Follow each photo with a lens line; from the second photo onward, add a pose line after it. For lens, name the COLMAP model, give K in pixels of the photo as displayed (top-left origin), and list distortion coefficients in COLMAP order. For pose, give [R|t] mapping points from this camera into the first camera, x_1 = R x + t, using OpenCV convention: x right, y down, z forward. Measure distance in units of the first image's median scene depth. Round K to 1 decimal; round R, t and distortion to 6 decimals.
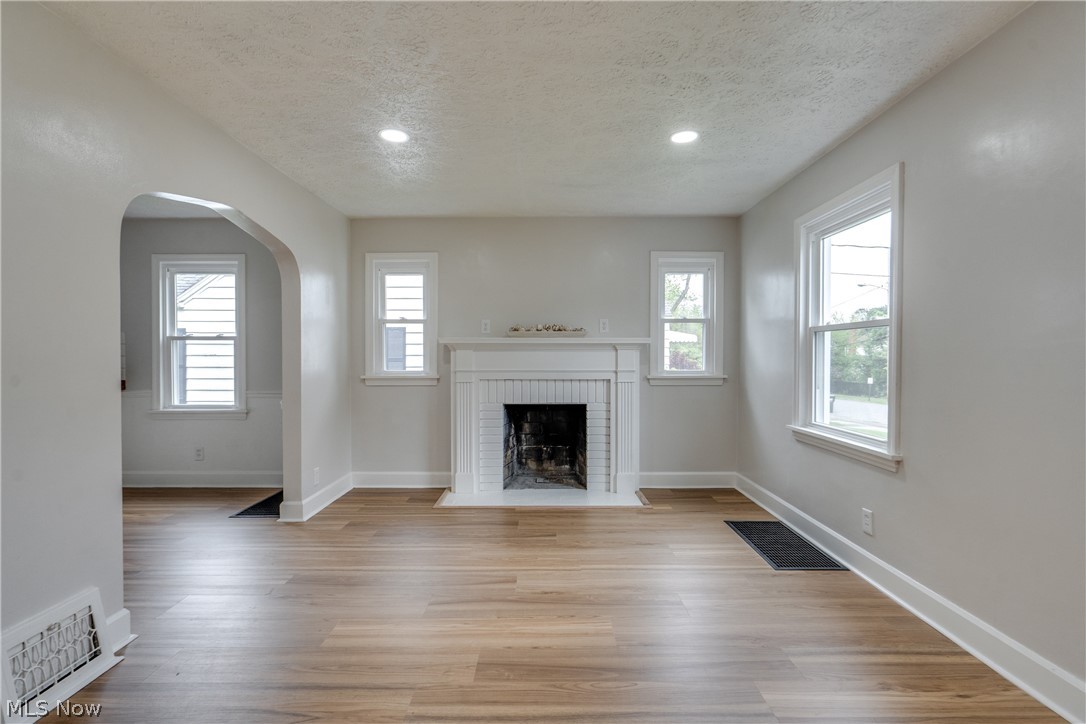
lens RADIAL K [[486.3, 0, 542.0], [0, 486.3, 363.3], [0, 0, 1]] dist [-0.010274, 0.005582]
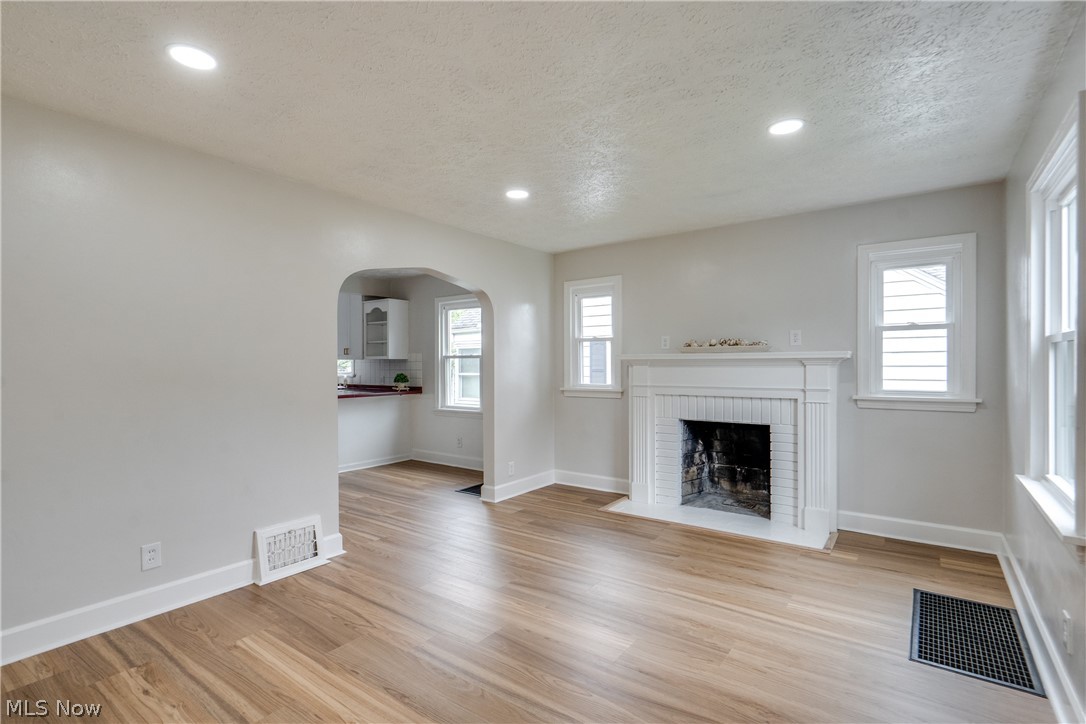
lens RADIAL K [[486.3, 0, 556.6], [0, 486.3, 366.0], [0, 0, 1]] dist [-0.010274, 0.005582]
pose [[0.825395, -0.000103, -0.564556, 0.281967], [-0.004892, 0.999961, -0.007335, -0.017900], [0.564534, 0.008816, 0.825362, 0.031387]]
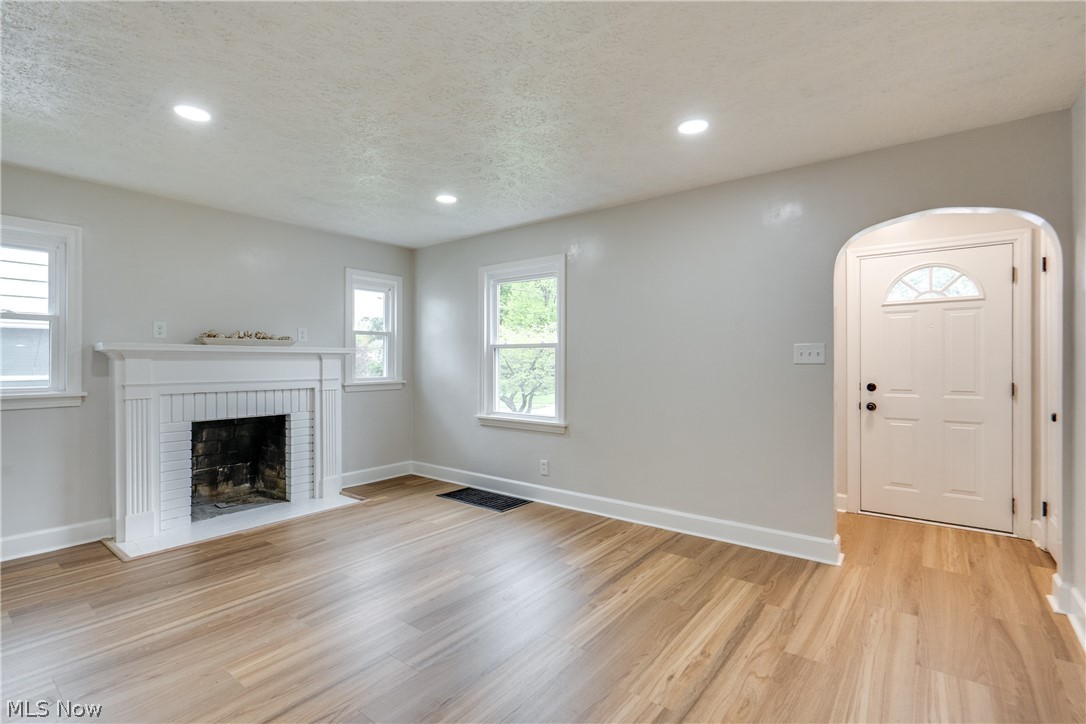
lens RADIAL K [[486.3, 0, 540.9], [0, 486.3, 363.7], [0, 0, 1]] dist [-0.010274, 0.005582]
pose [[0.628788, -0.004470, 0.777564, -0.360515], [0.010192, 0.999945, -0.002493, -0.010301], [-0.777510, 0.009493, 0.628799, -0.010391]]
